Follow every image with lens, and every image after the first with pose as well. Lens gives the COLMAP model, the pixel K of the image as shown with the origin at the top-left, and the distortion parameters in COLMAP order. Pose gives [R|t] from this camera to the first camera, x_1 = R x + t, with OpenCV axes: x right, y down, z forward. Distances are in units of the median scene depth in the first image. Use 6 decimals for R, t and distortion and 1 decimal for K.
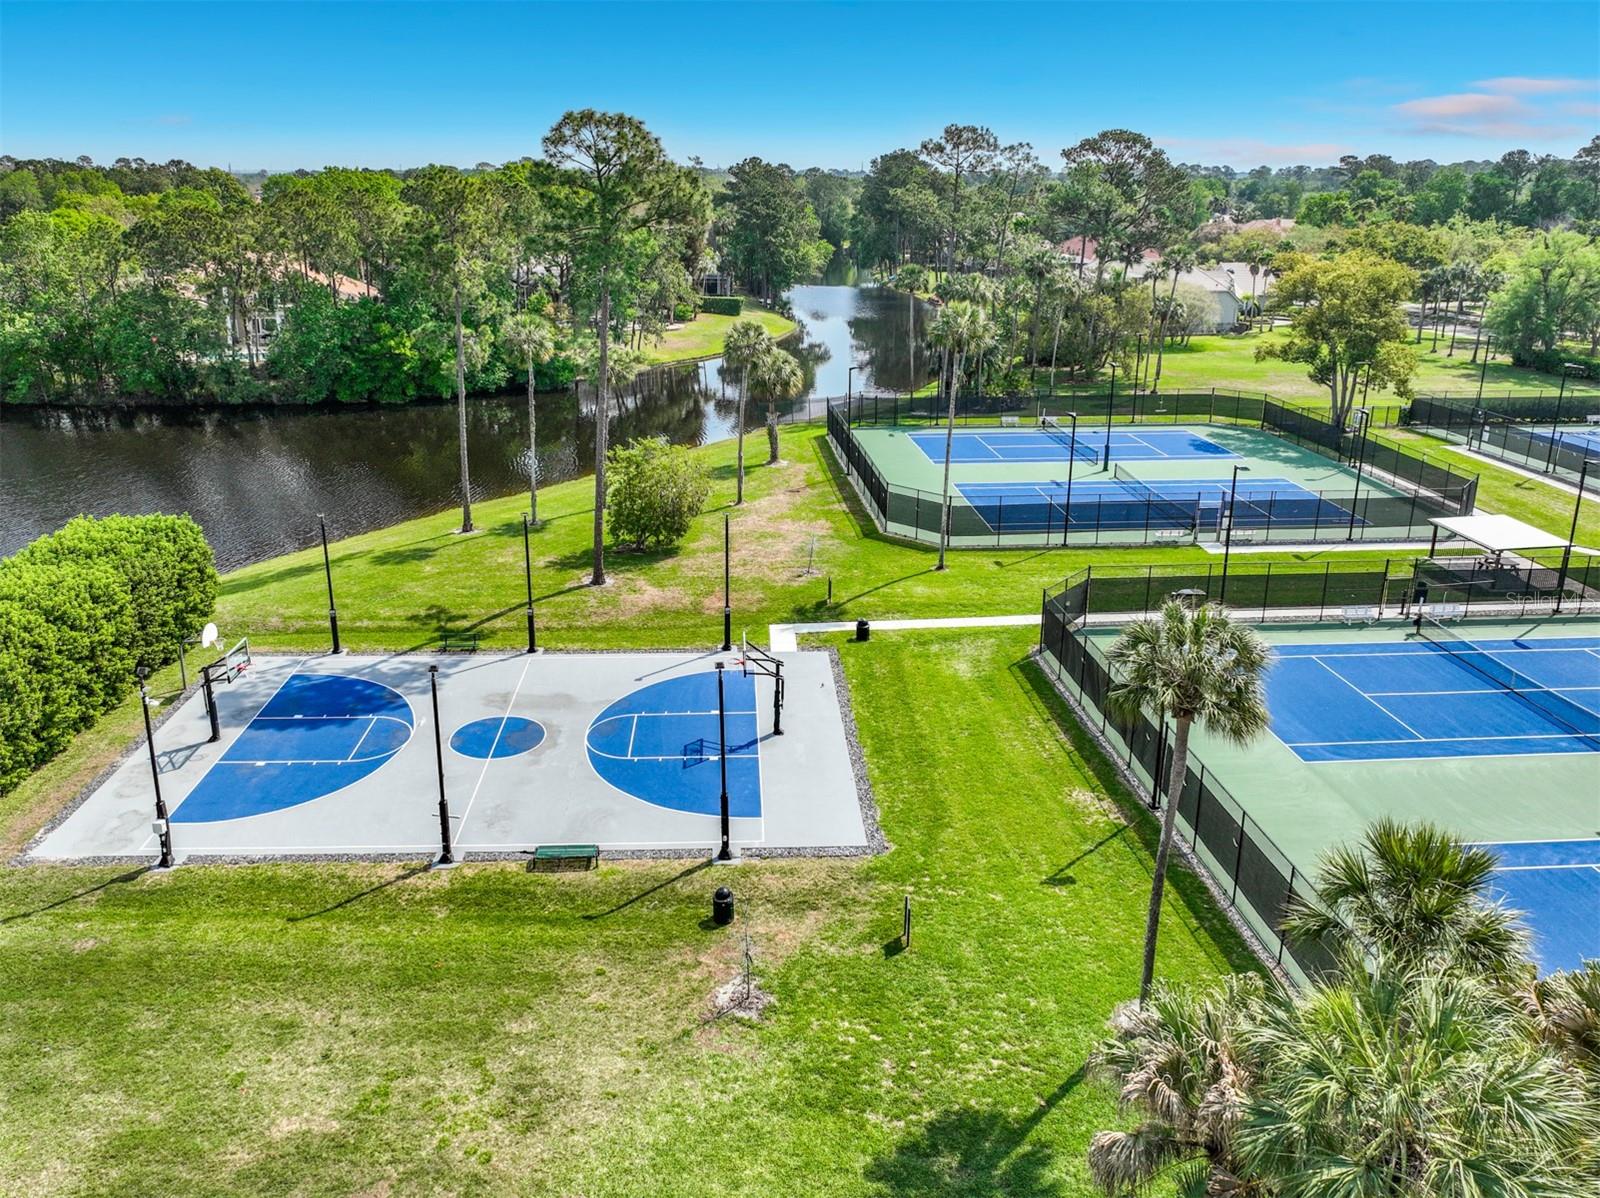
lens RADIAL K [[1169.6, 0, 800.0], [0, 1169.6, 599.0], [0, 0, 1]] dist [-0.017052, 0.009213]
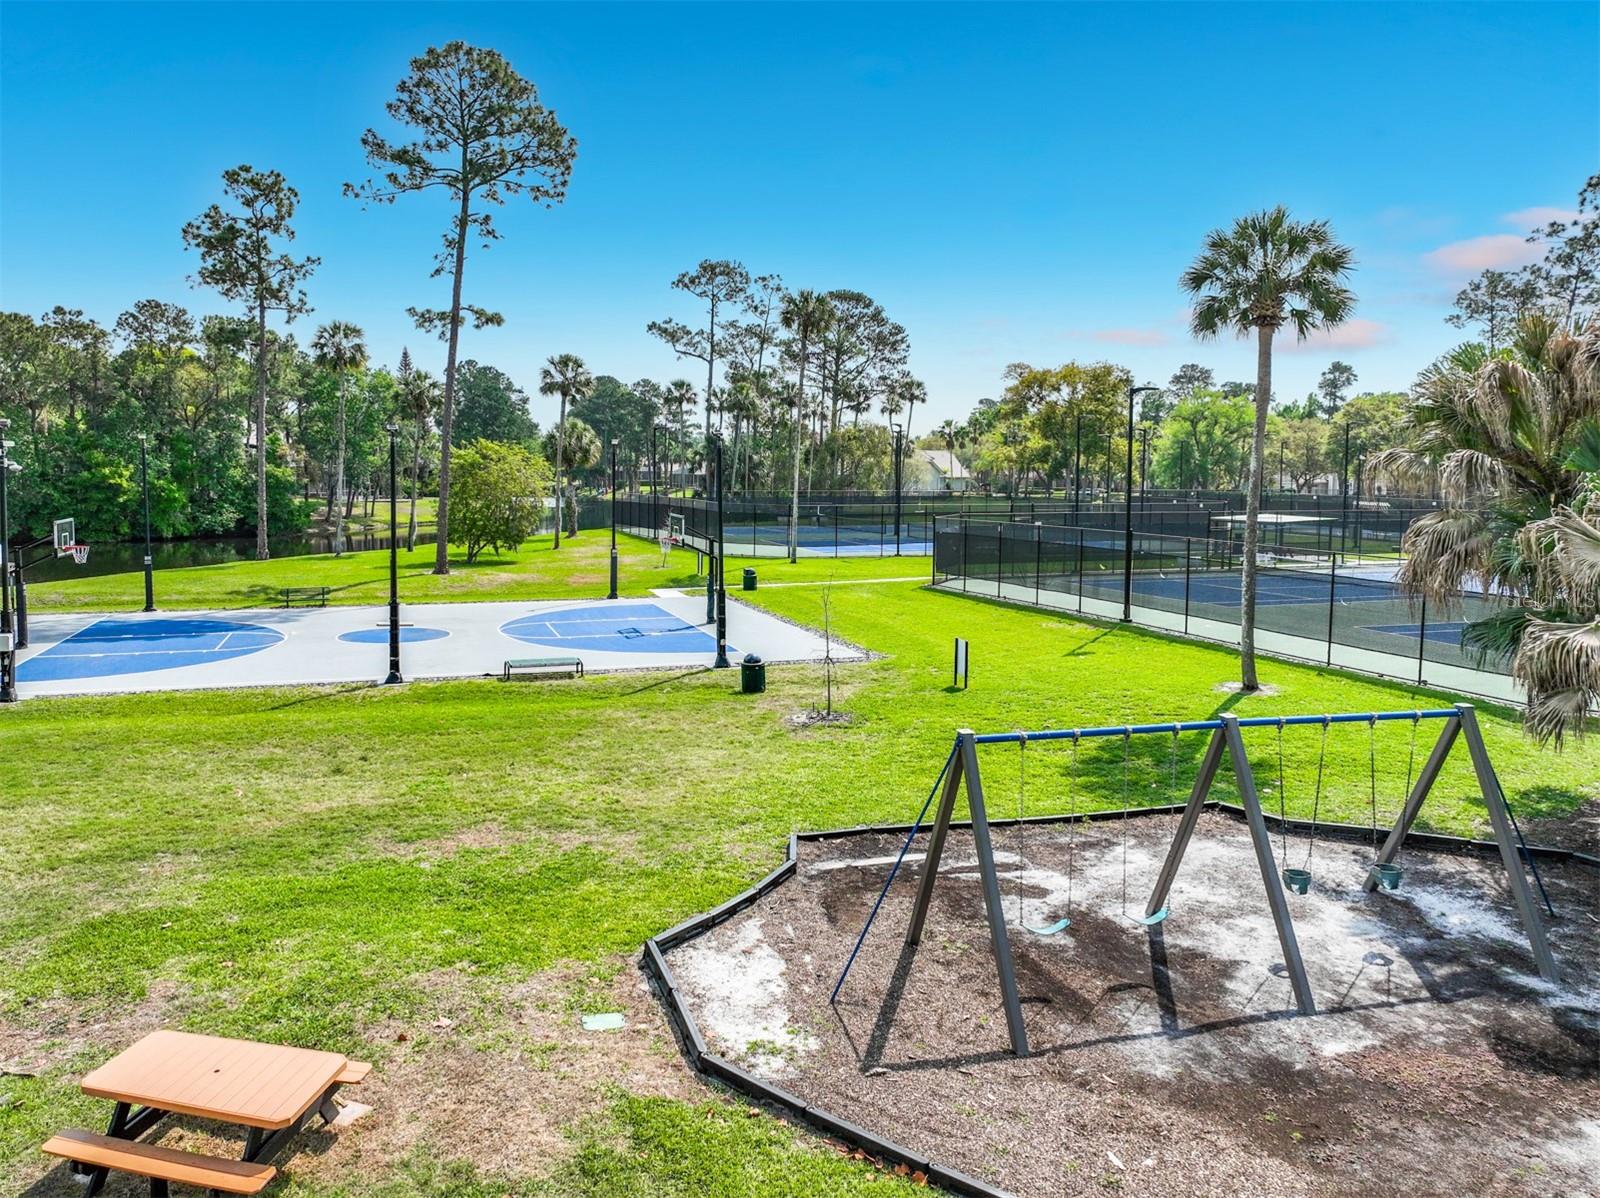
lens RADIAL K [[1146.6, 0, 771.8], [0, 1146.6, 637.4], [0, 0, 1]] dist [0.001188, 0.003143]
pose [[0.965366, -0.034814, 0.258568, -0.084731], [0.086782, 0.977473, -0.192392, 0.124041], [-0.246045, 0.208168, 0.946640, 0.052335]]
